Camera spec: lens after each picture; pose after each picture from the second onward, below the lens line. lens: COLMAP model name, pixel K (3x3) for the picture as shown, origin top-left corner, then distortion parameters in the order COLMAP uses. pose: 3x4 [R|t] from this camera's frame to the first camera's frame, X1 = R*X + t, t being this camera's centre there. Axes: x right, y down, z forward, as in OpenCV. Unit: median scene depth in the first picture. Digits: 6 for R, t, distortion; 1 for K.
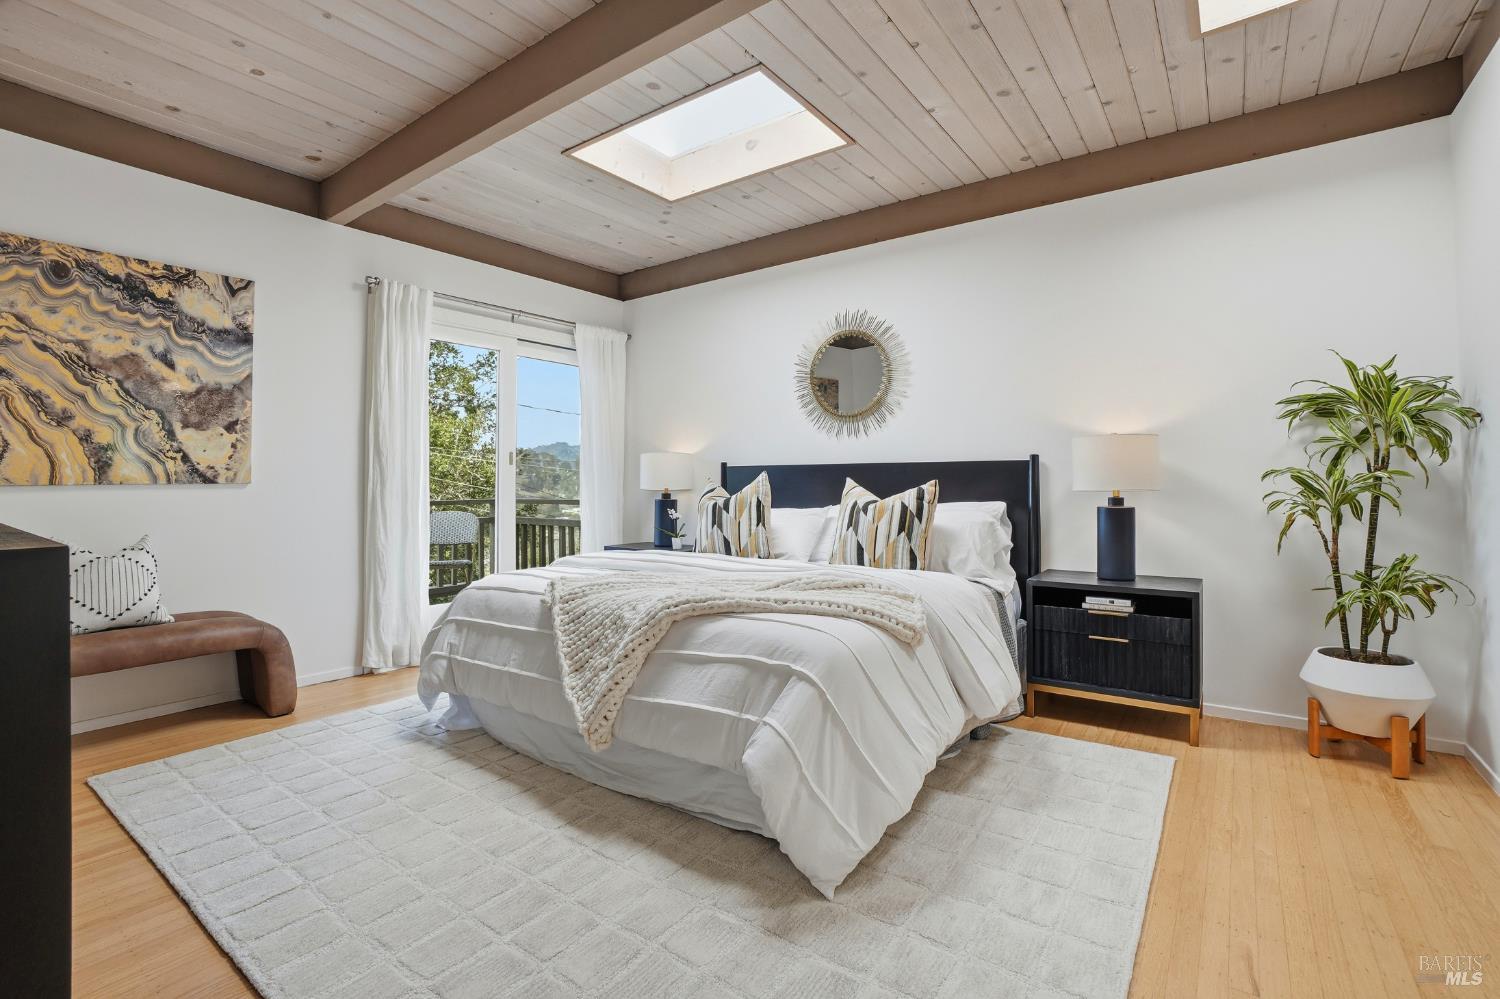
lens RADIAL K [[689.8, 0, 775.2], [0, 689.8, 466.7], [0, 0, 1]] dist [-0.015261, 0.000627]
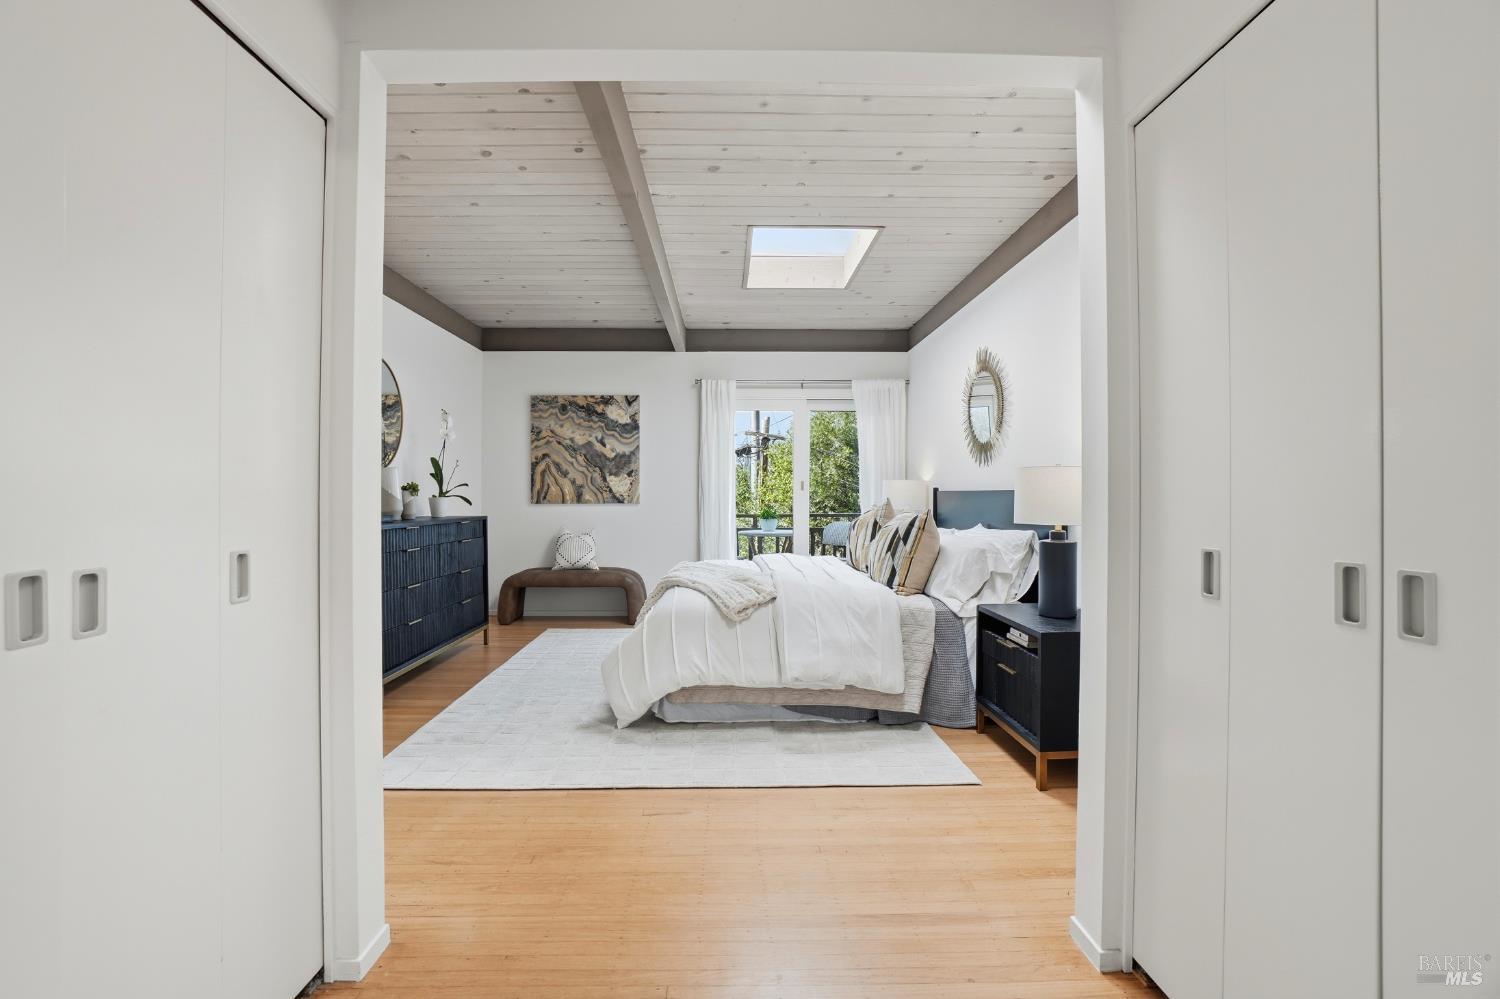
lens RADIAL K [[681.8, 0, 731.8], [0, 681.8, 503.7], [0, 0, 1]] dist [-0.065208, 0.024397]
pose [[0.605994, 0.014614, -0.795335, 0.958609], [0.012502, 0.999533, 0.027892, -0.025816], [0.795371, -0.026845, 0.605528, 0.070230]]
